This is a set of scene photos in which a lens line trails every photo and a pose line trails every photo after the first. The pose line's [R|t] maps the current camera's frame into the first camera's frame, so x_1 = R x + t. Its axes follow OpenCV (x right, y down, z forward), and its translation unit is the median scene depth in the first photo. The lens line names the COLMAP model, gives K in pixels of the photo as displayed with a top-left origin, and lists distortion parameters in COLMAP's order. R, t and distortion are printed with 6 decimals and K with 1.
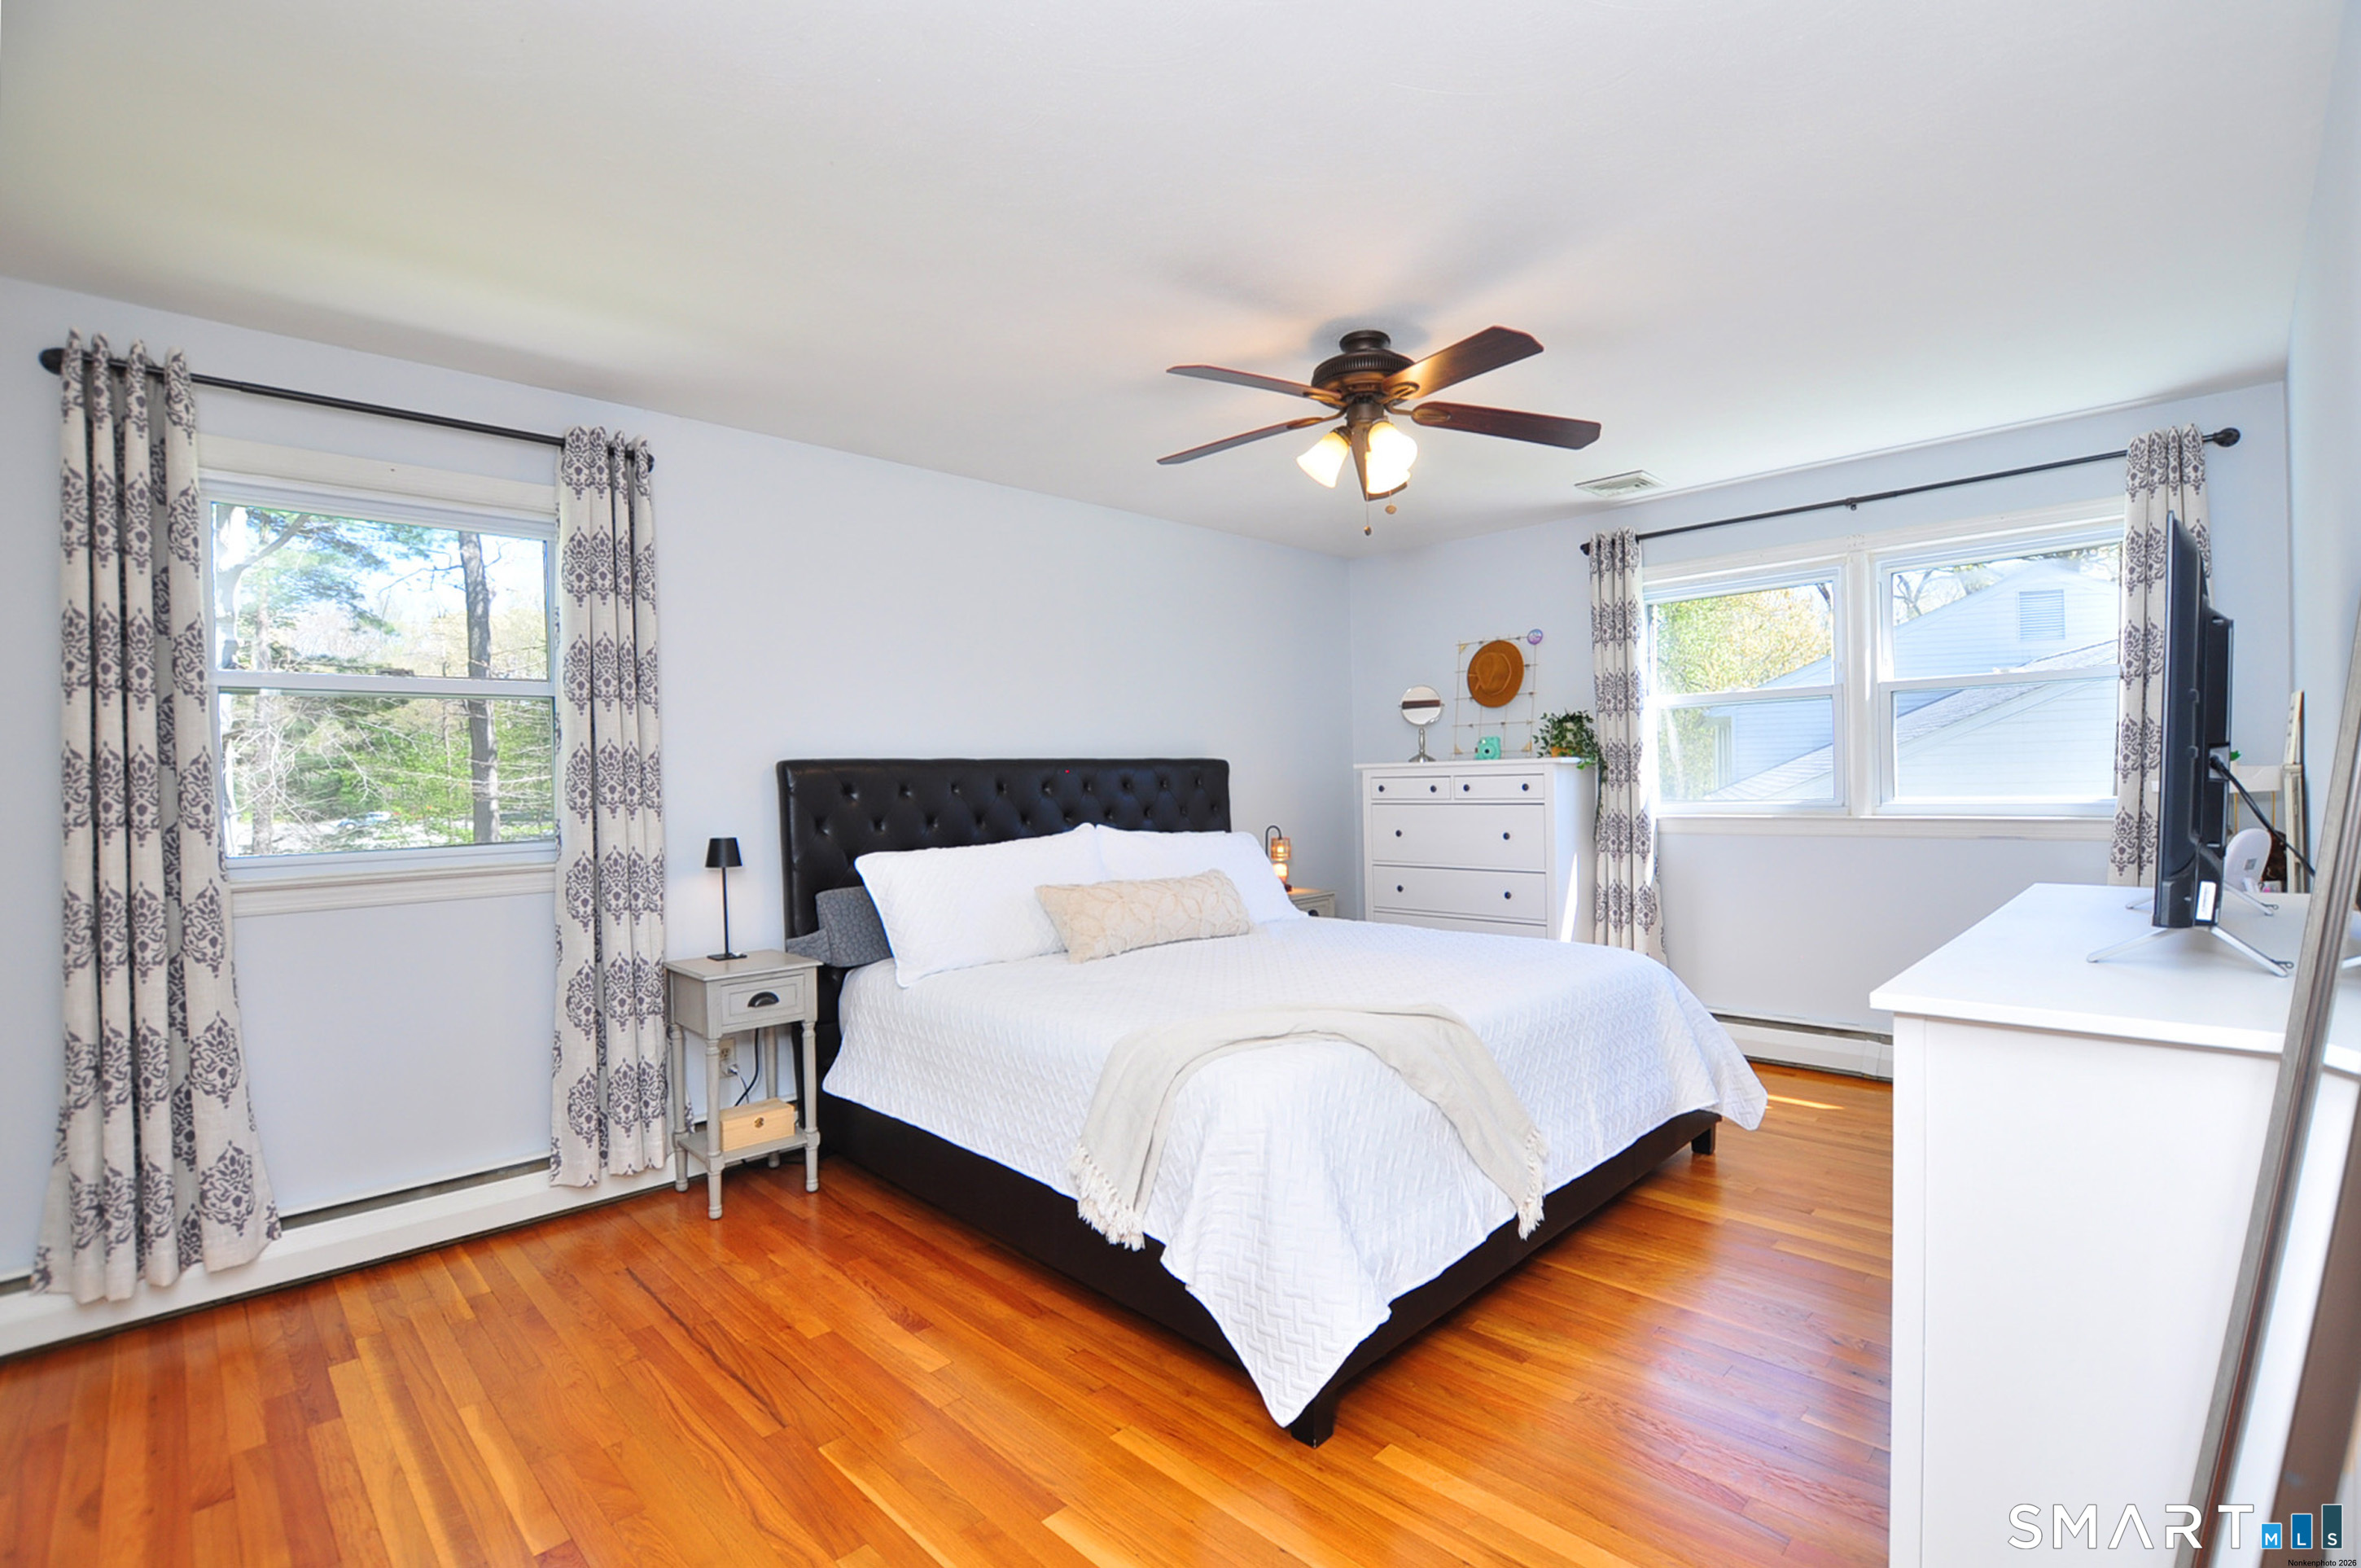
lens RADIAL K [[1051.6, 0, 1178.3], [0, 1051.6, 788.9], [0, 0, 1]] dist [-0.016958, -0.000612]
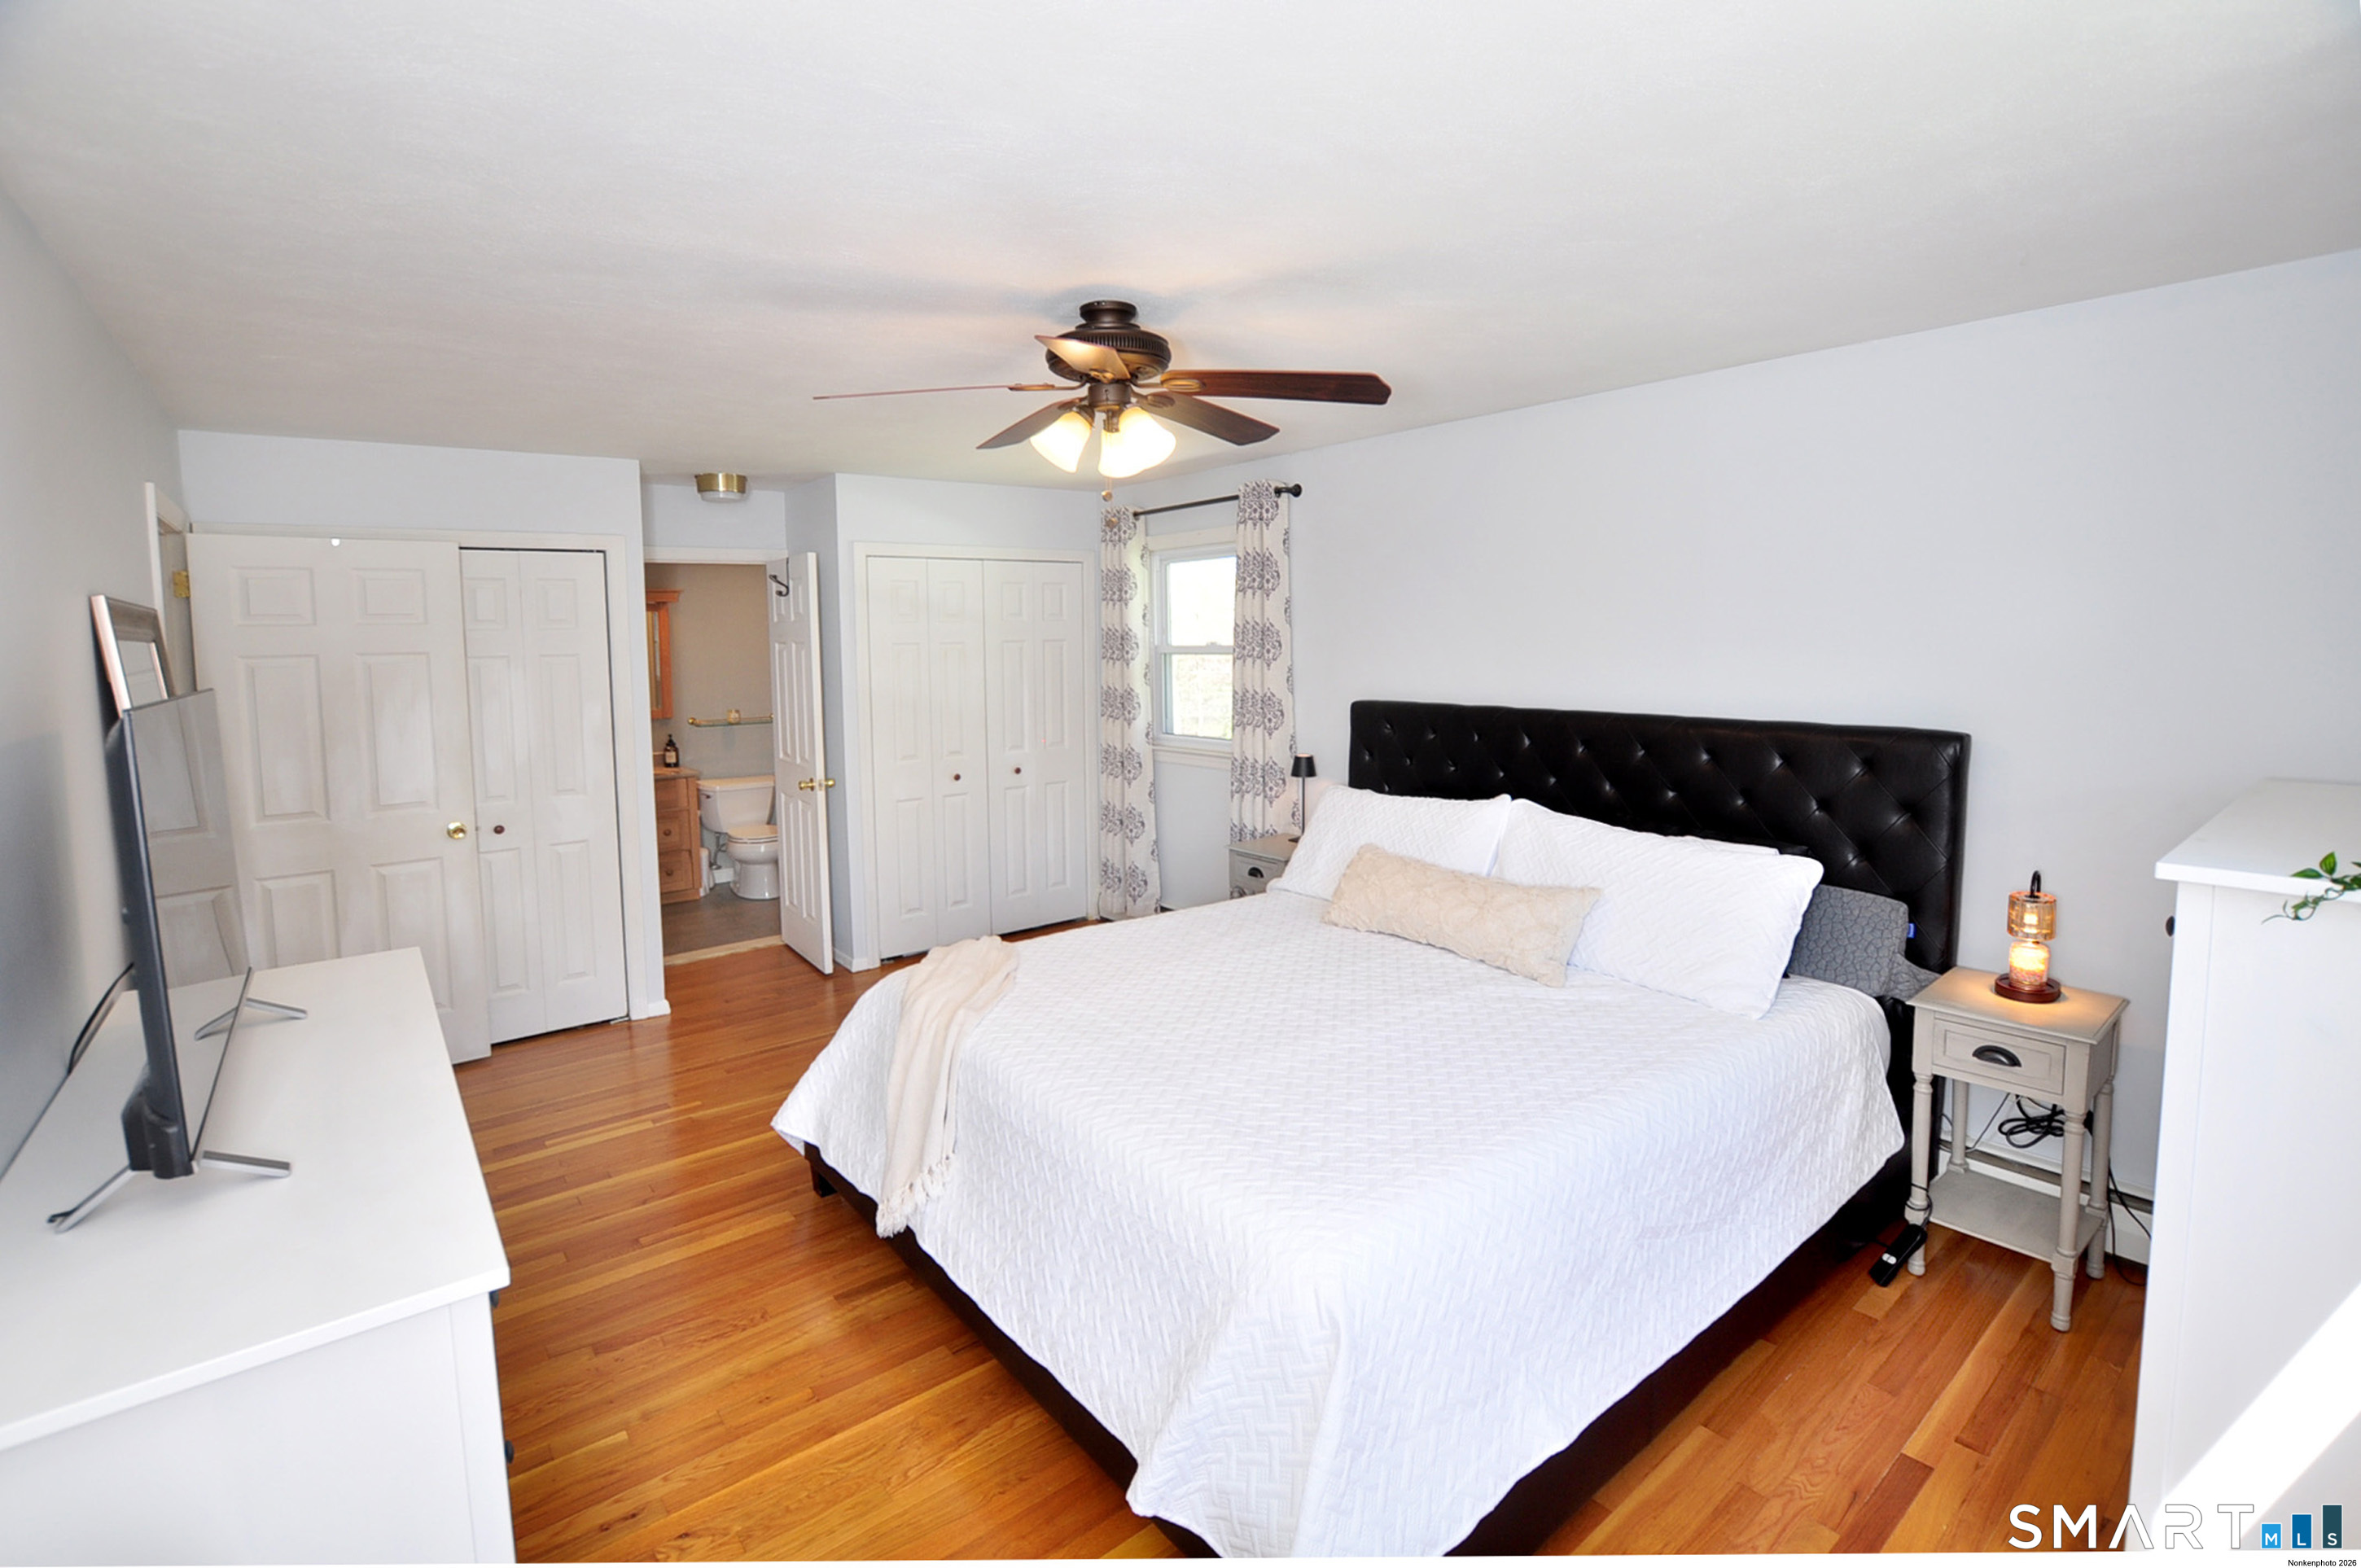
lens RADIAL K [[1051.6, 0, 1178.3], [0, 1051.6, 788.9], [0, 0, 1]] dist [-0.016958, -0.000612]
pose [[-0.090299, 0.170961, -0.981131, 1.060732], [0.013422, 0.985275, 0.170448, -0.166808], [0.995824, 0.002223, -0.091264, 1.052213]]
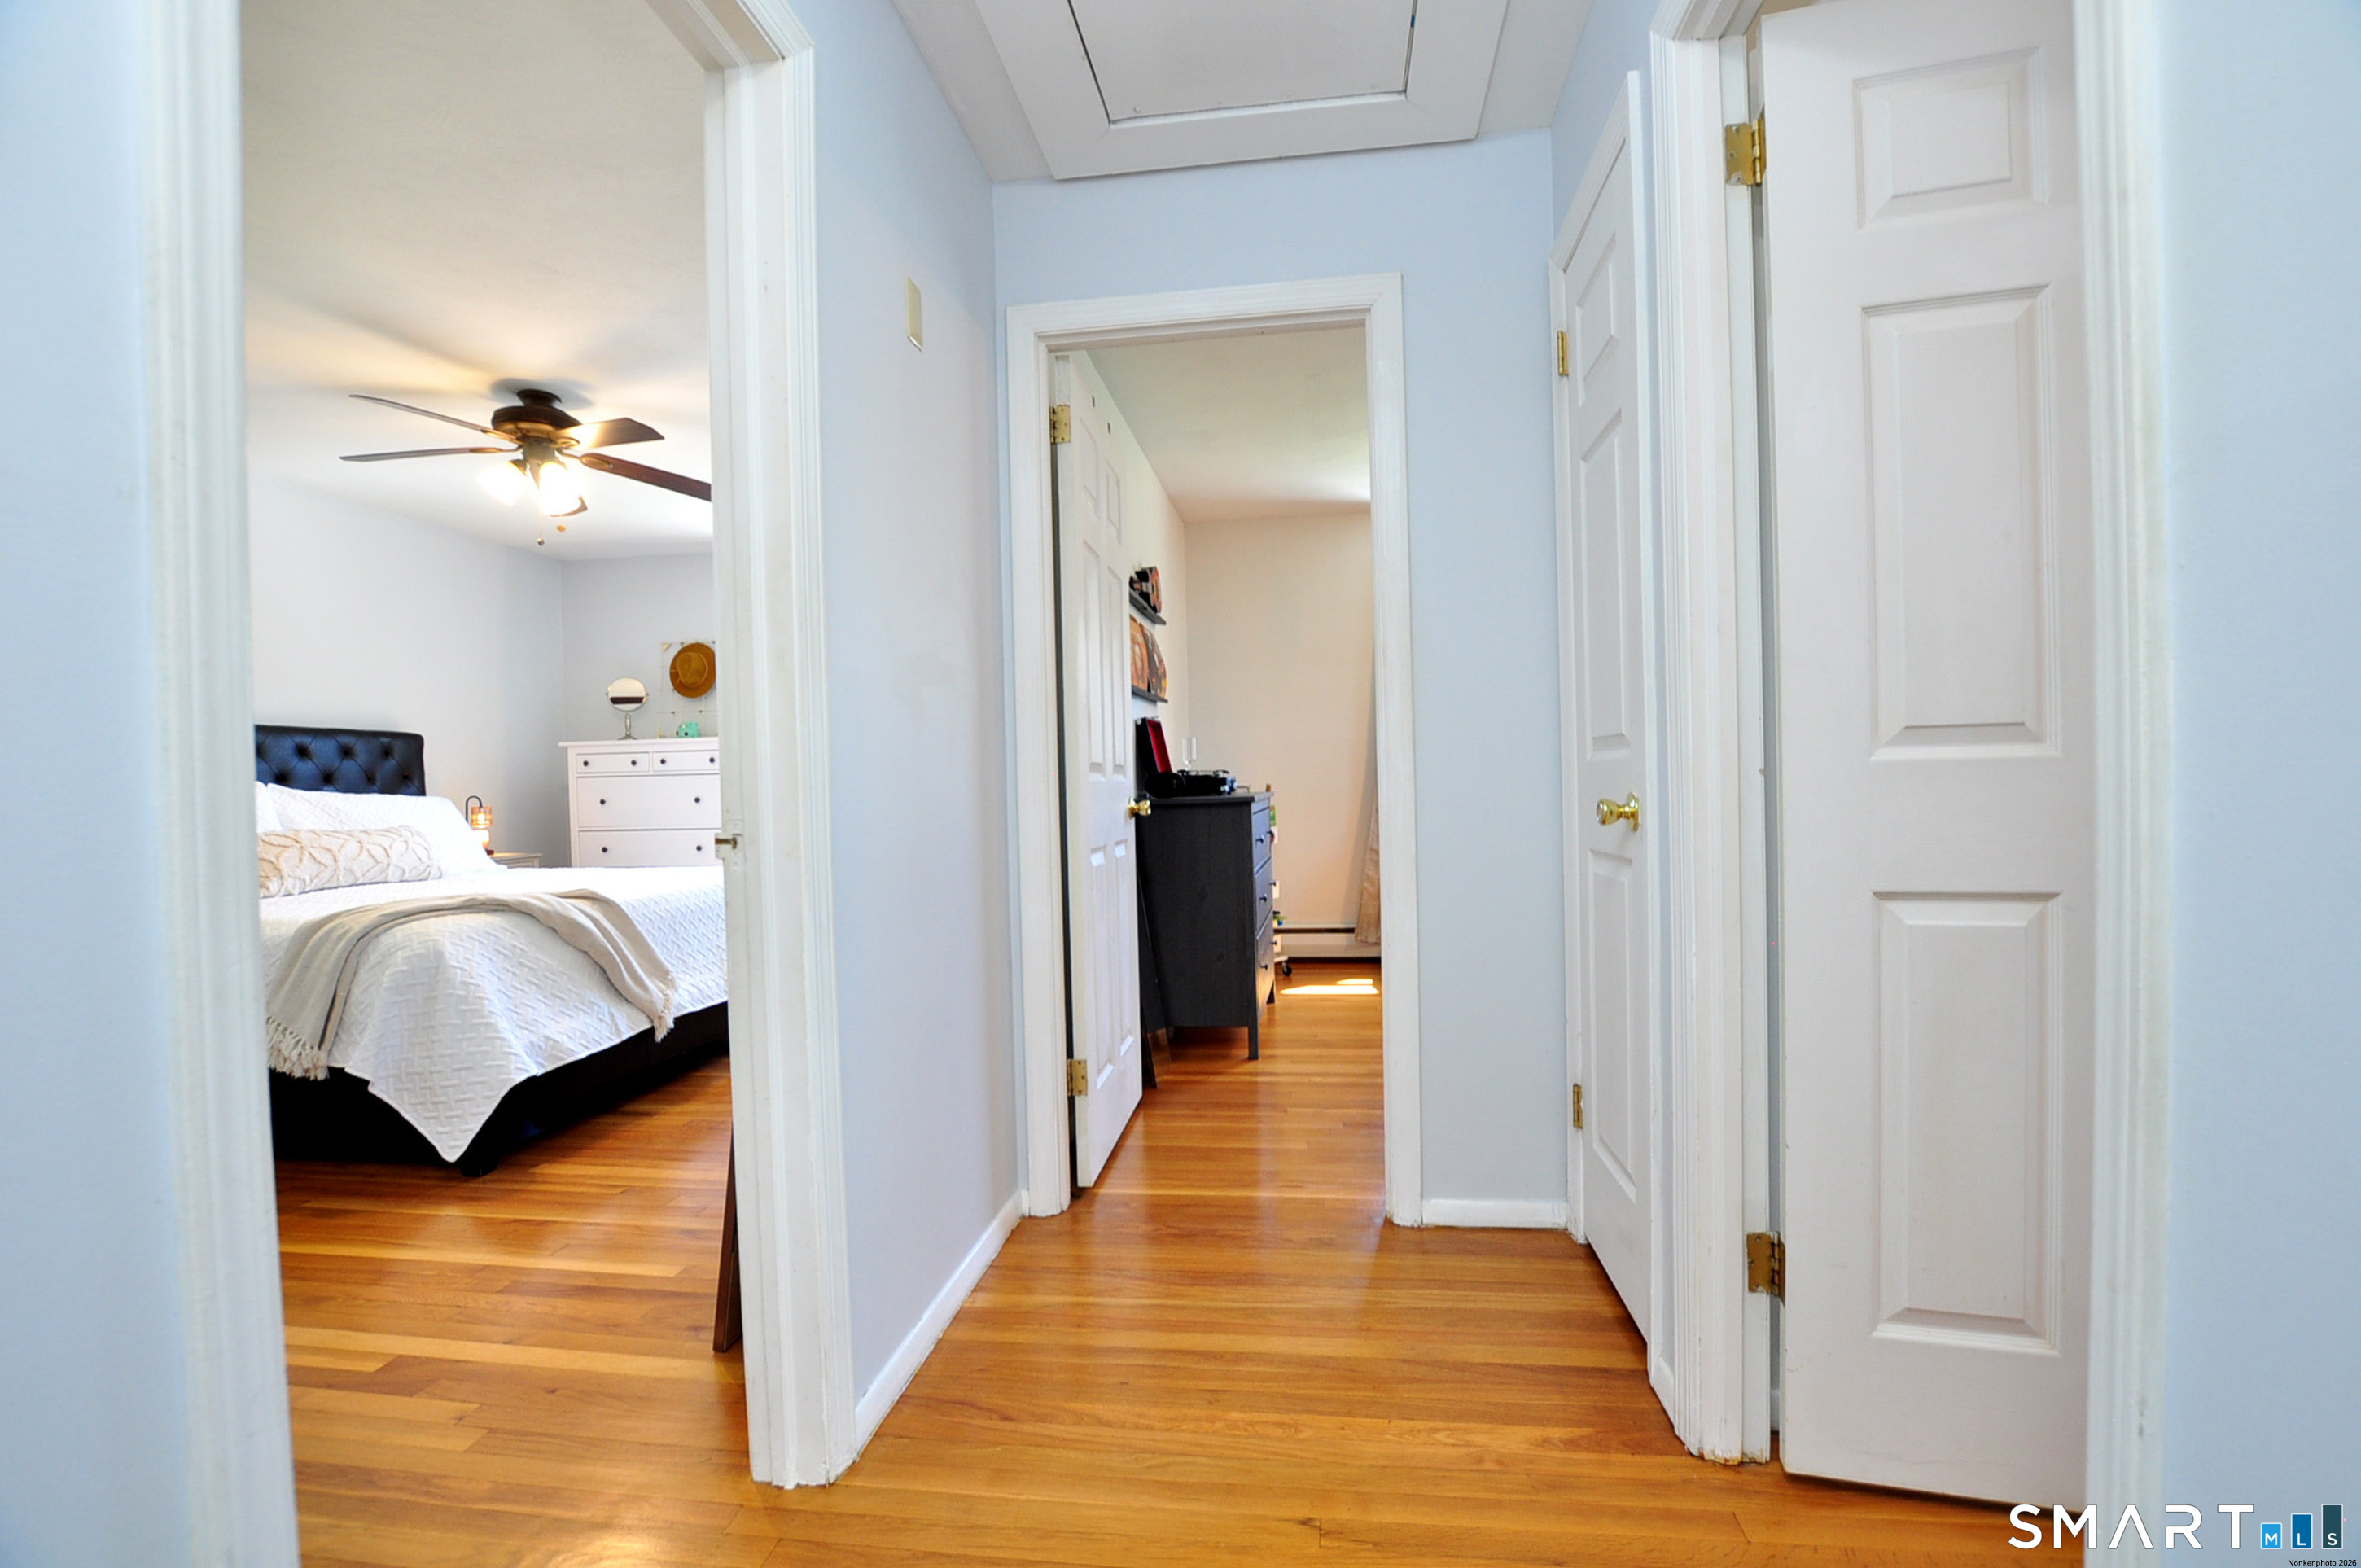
lens RADIAL K [[1051.6, 0, 1178.3], [0, 1051.6, 788.9], [0, 0, 1]] dist [-0.016958, -0.000612]
pose [[0.791527, -0.005518, 0.611109, 0.012048], [0.017532, 0.999753, -0.013681, 0.089906], [-0.610883, 0.021543, 0.791428, -0.489724]]
